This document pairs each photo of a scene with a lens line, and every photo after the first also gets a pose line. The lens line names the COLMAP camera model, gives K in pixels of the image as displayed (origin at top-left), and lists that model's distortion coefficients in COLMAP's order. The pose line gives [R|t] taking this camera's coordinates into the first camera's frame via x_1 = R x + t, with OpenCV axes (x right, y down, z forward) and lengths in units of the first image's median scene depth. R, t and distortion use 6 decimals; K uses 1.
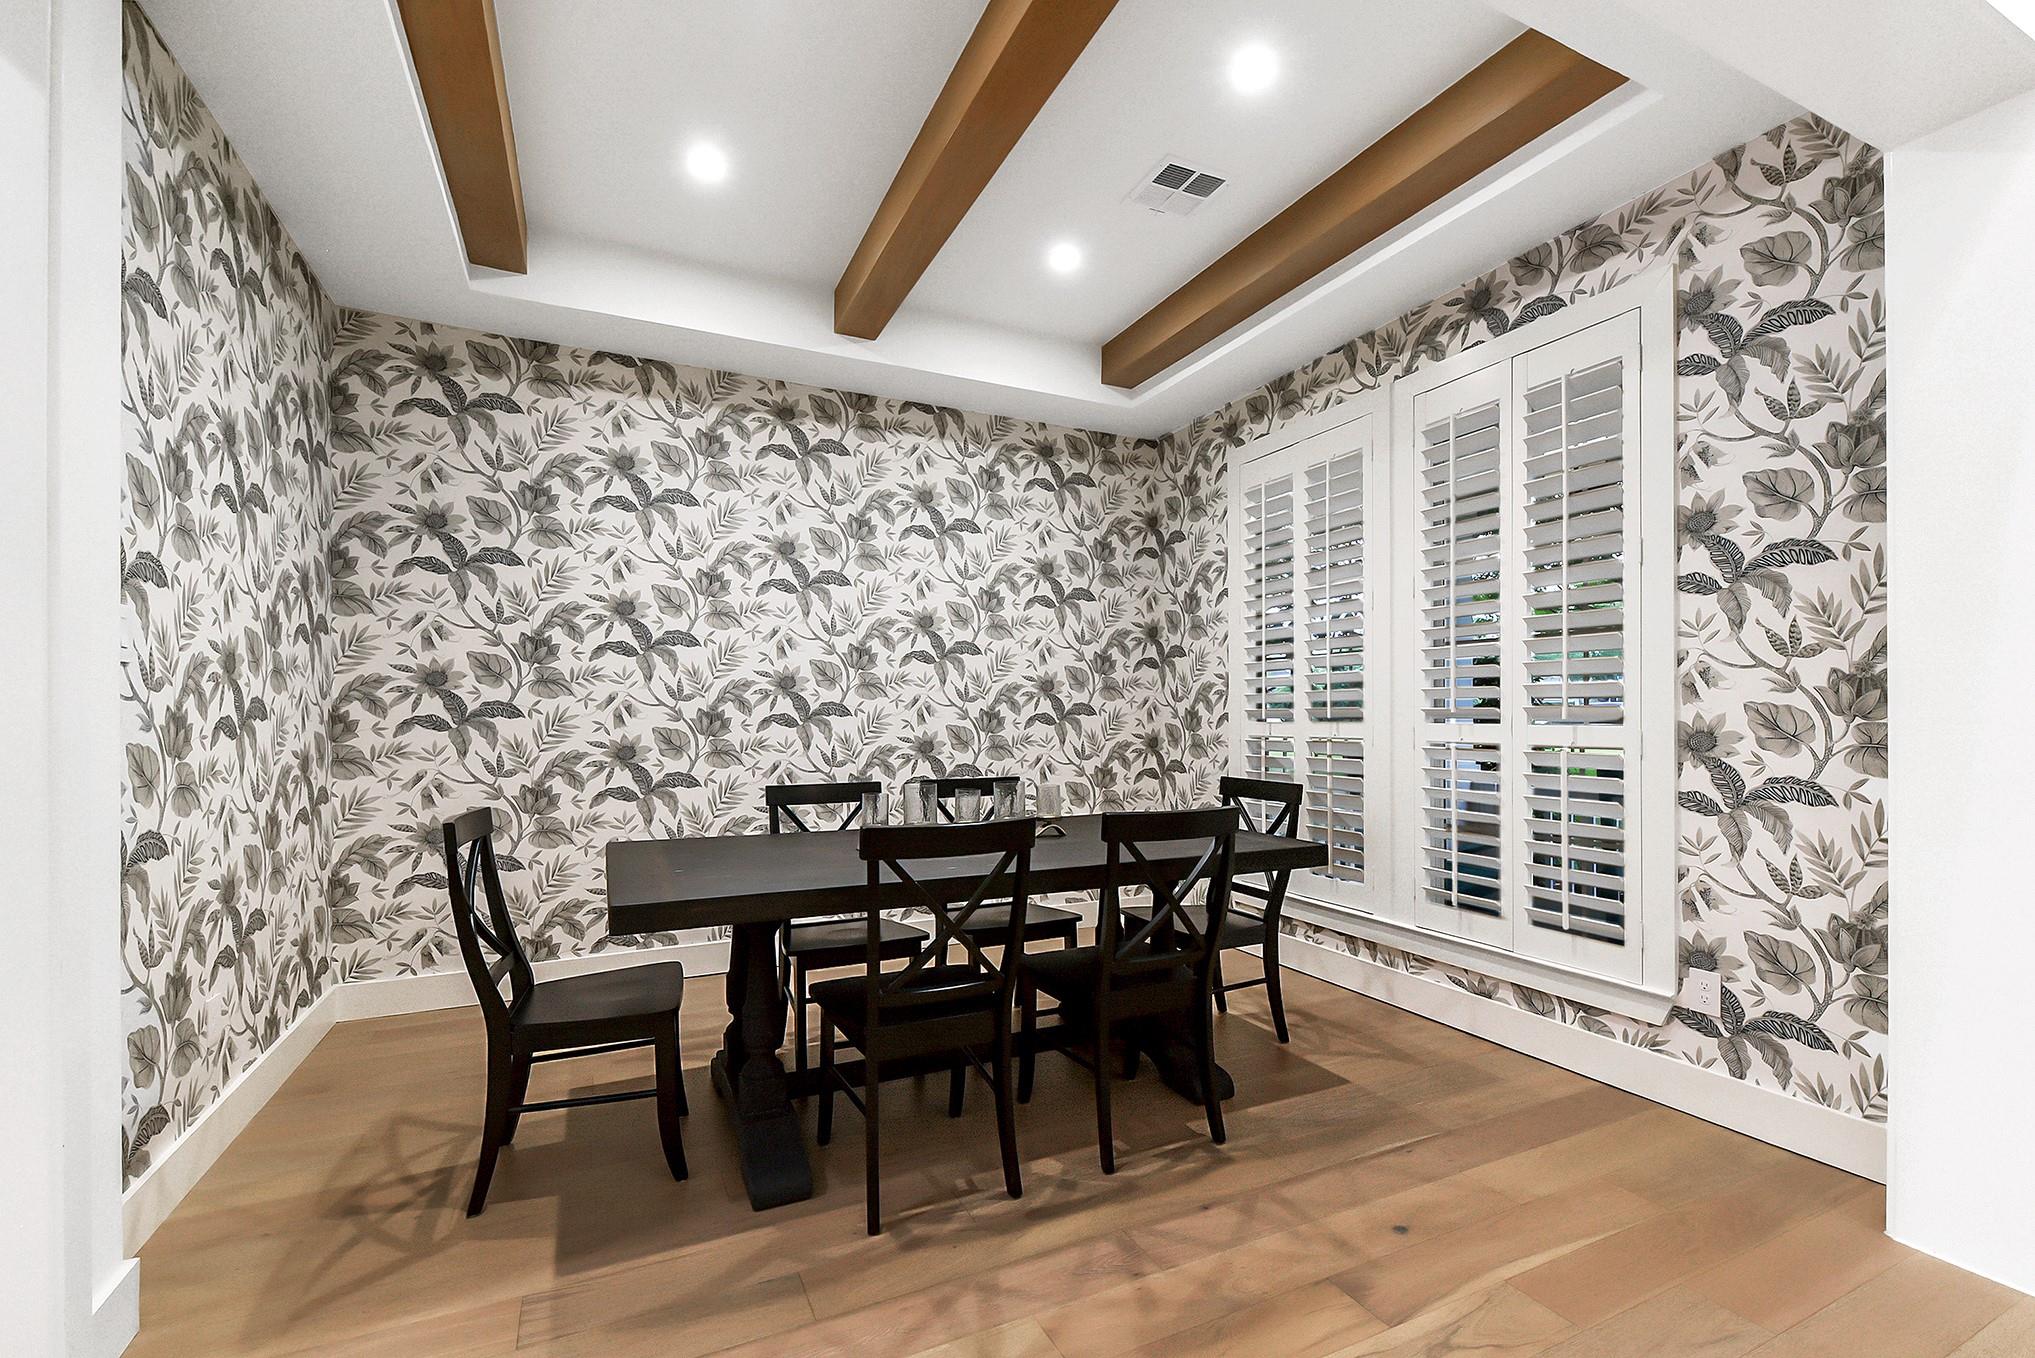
lens RADIAL K [[878.2, 0, 1017.6], [0, 878.2, 713.4], [0, 0, 1]] dist [0.008379, -0.006260]
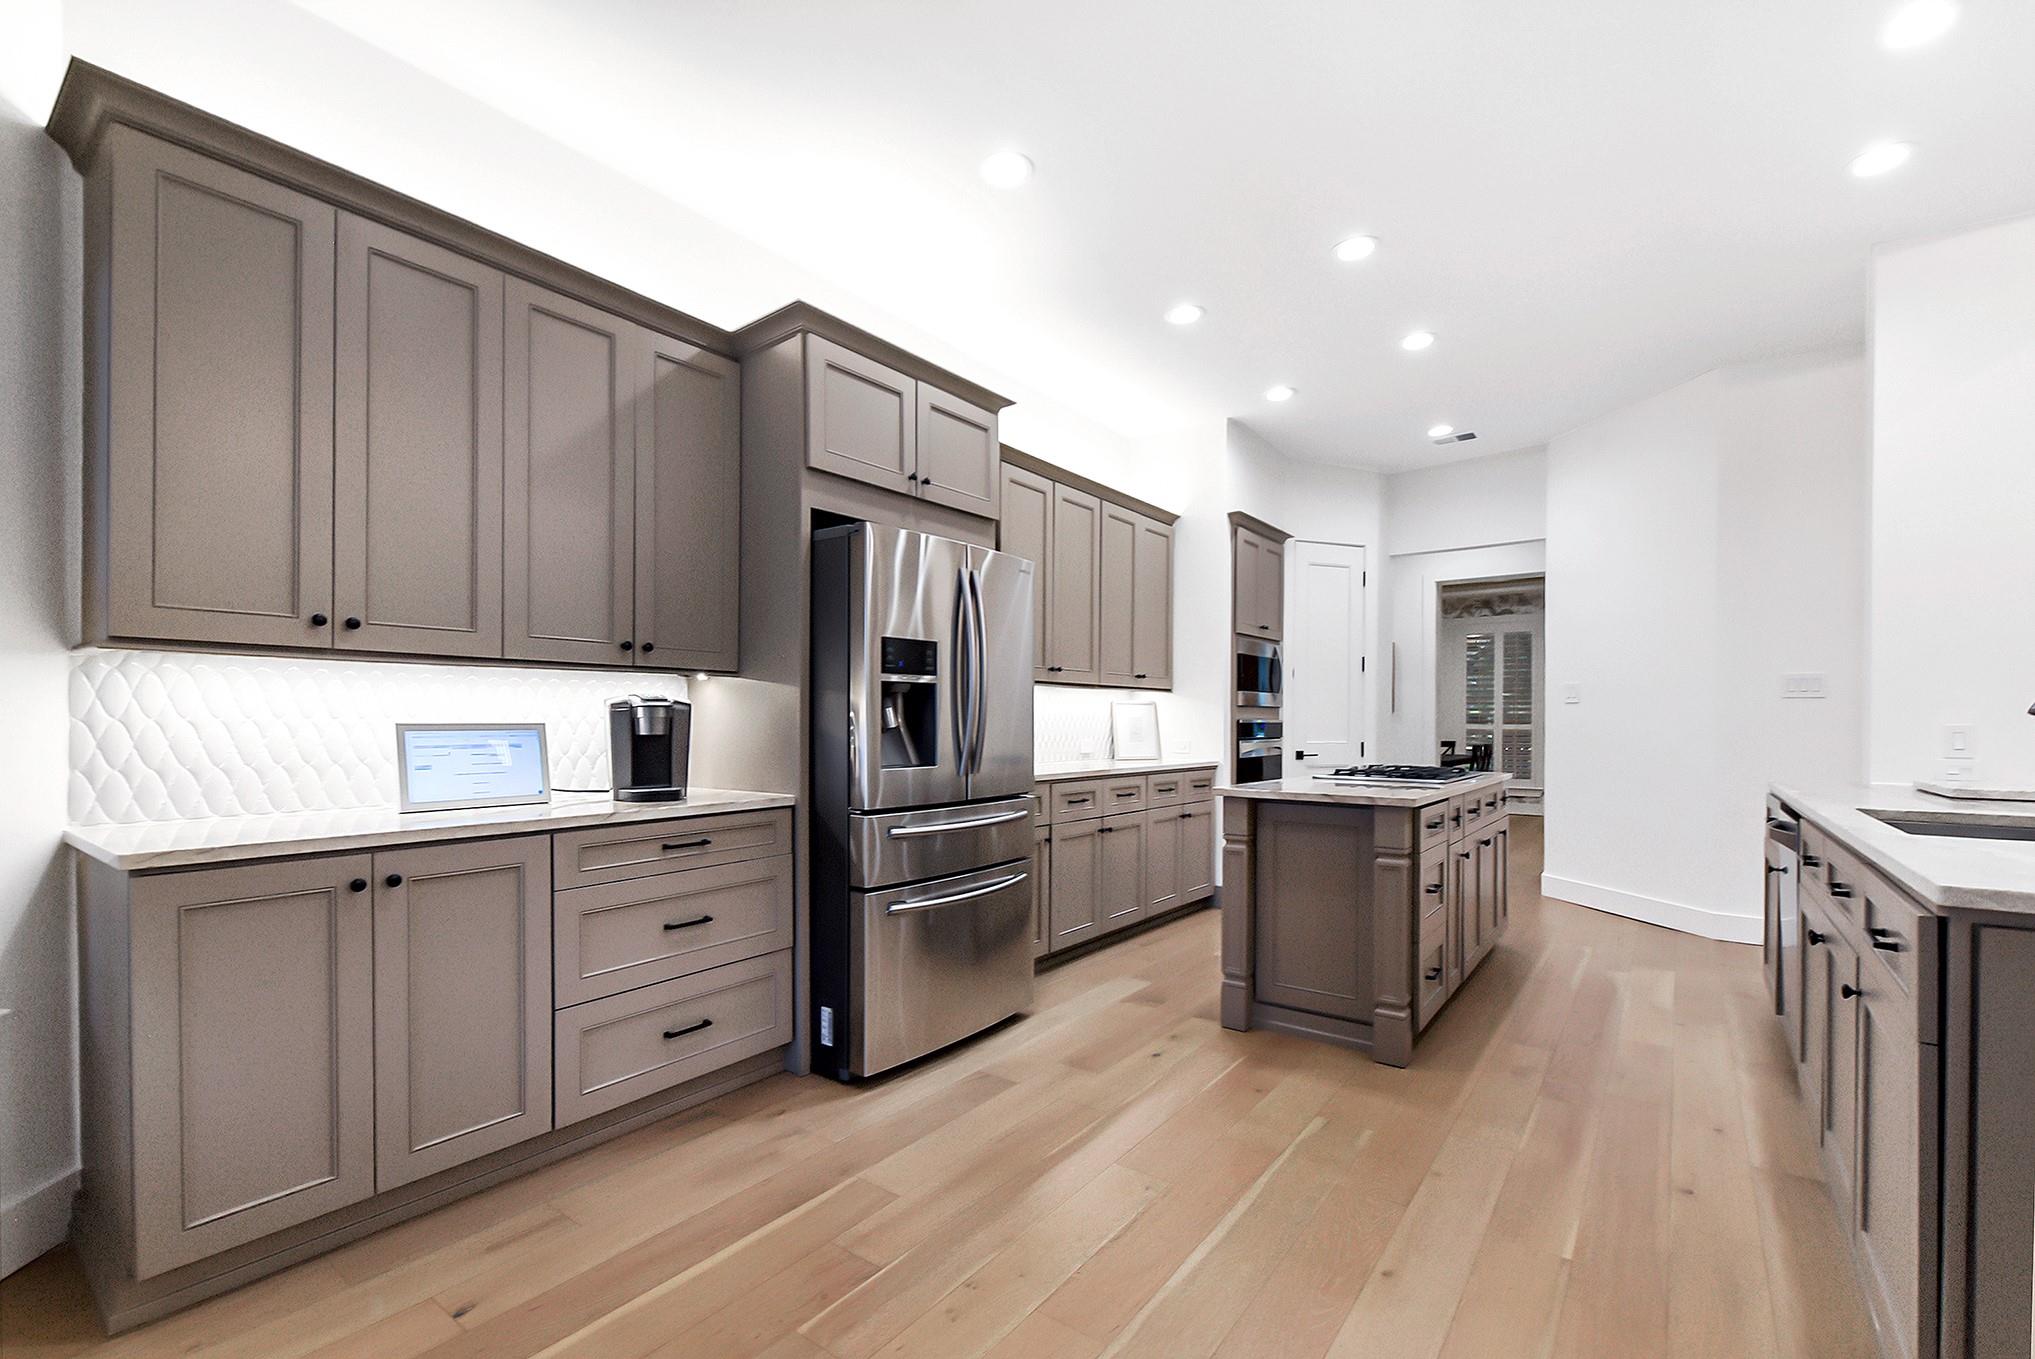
lens RADIAL K [[878.2, 0, 1014.0], [0, 878.2, 727.3], [0, 0, 1]] dist [0.008379, -0.006260]
pose [[0.884970, 0.005296, 0.465617, -3.181629], [-0.008948, 0.999944, 0.005633, 0.025198], [-0.465561, -0.009151, 0.884968, -1.412731]]
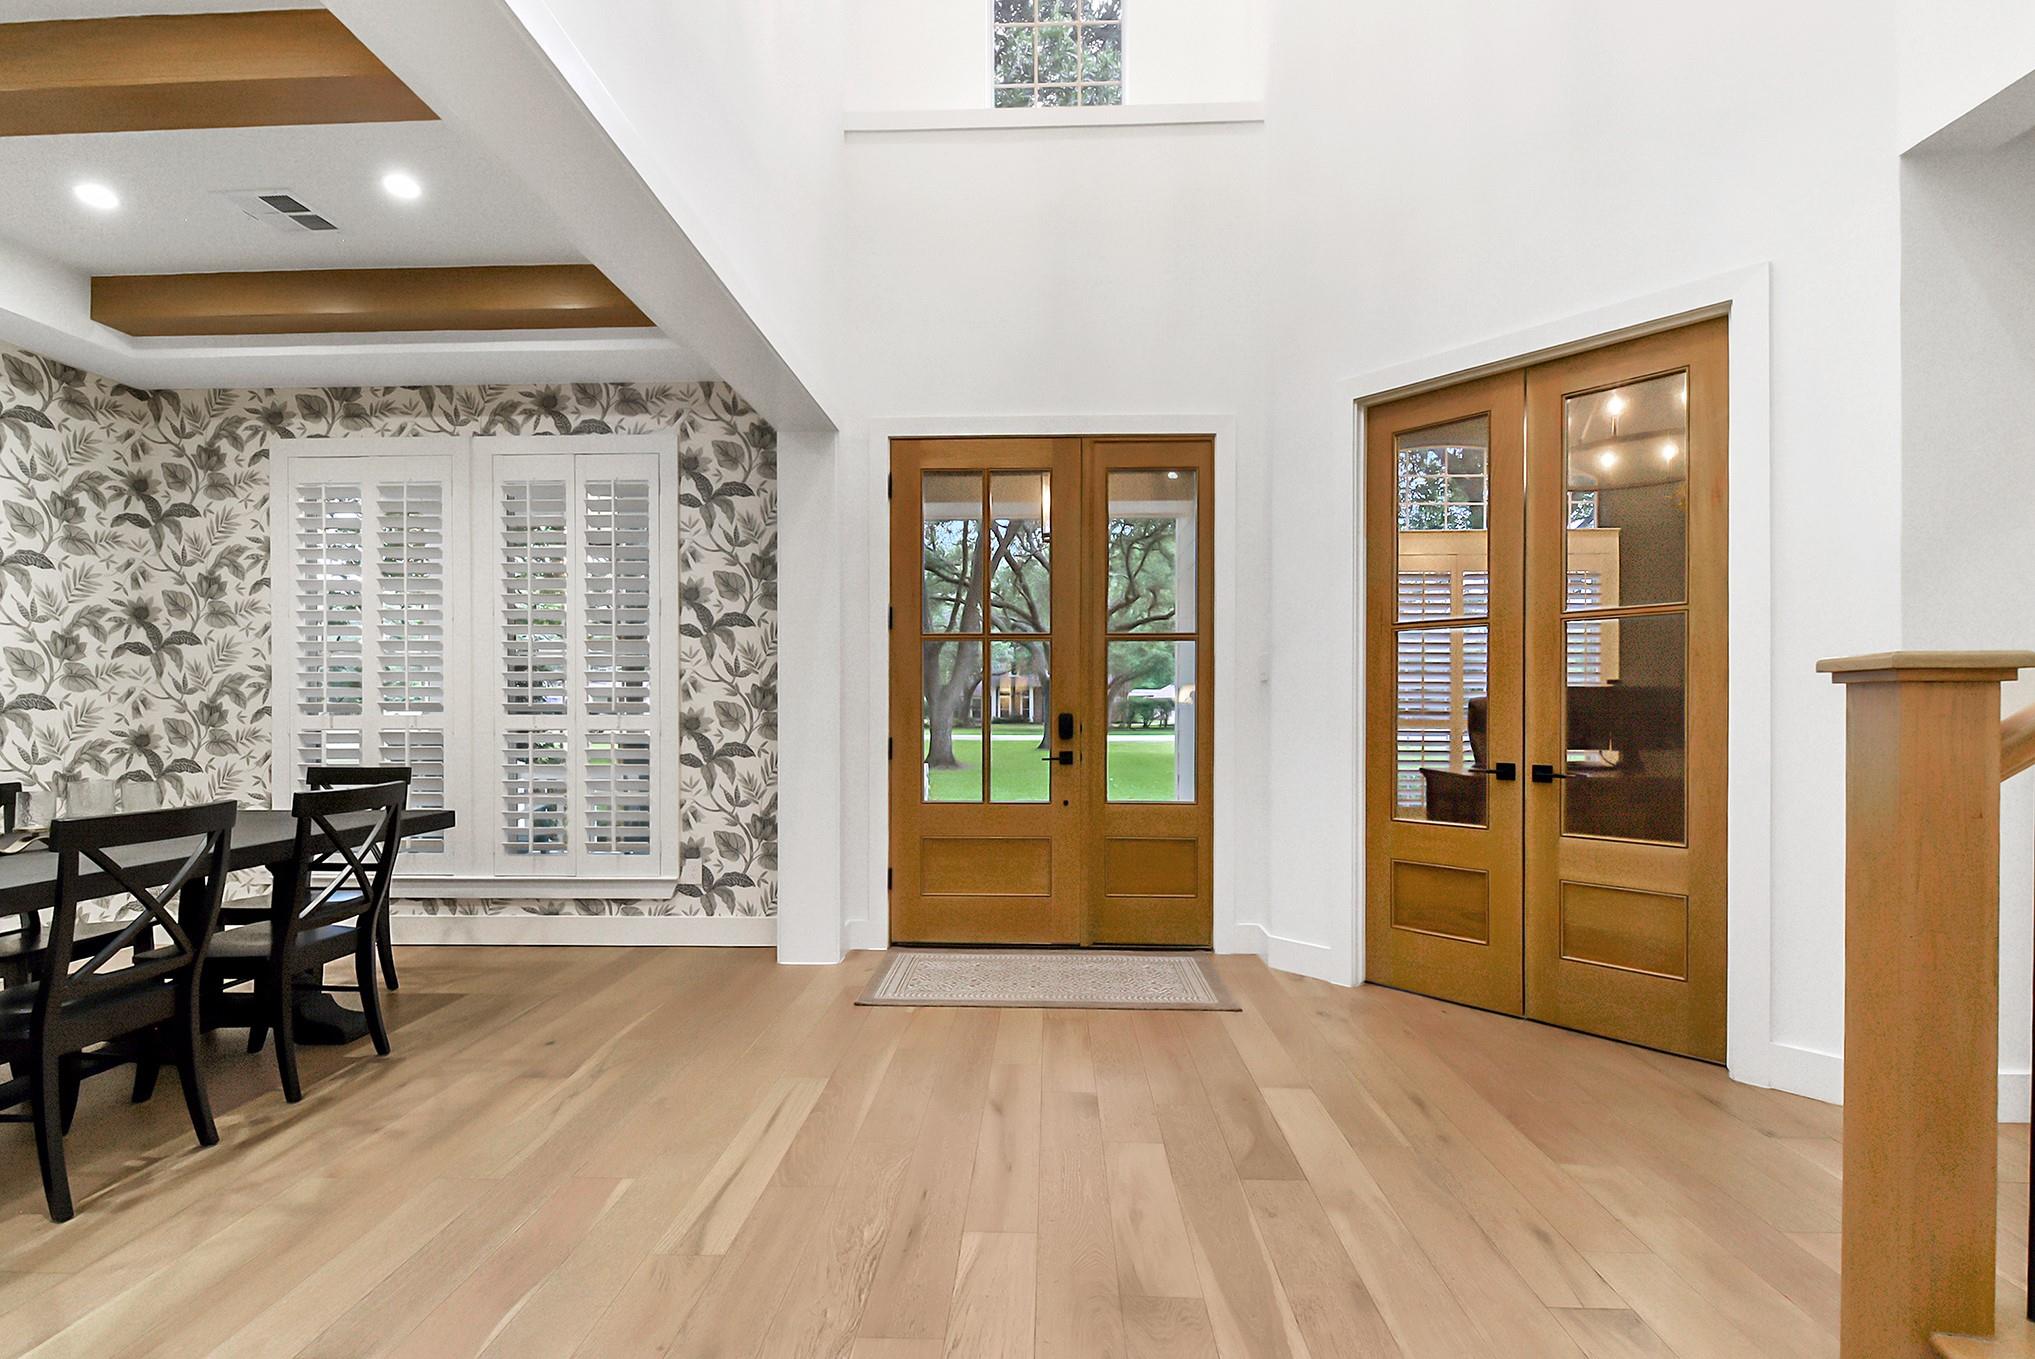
lens RADIAL K [[878.2, 0, 1024.2], [0, 878.2, 712.8], [0, 0, 1]] dist [0.008379, -0.006260]
pose [[0.459782, -0.002802, 0.888027, -0.393378], [-0.002036, 0.999989, 0.004209, 0.001612], [-0.888030, -0.003743, 0.459771, -0.314119]]
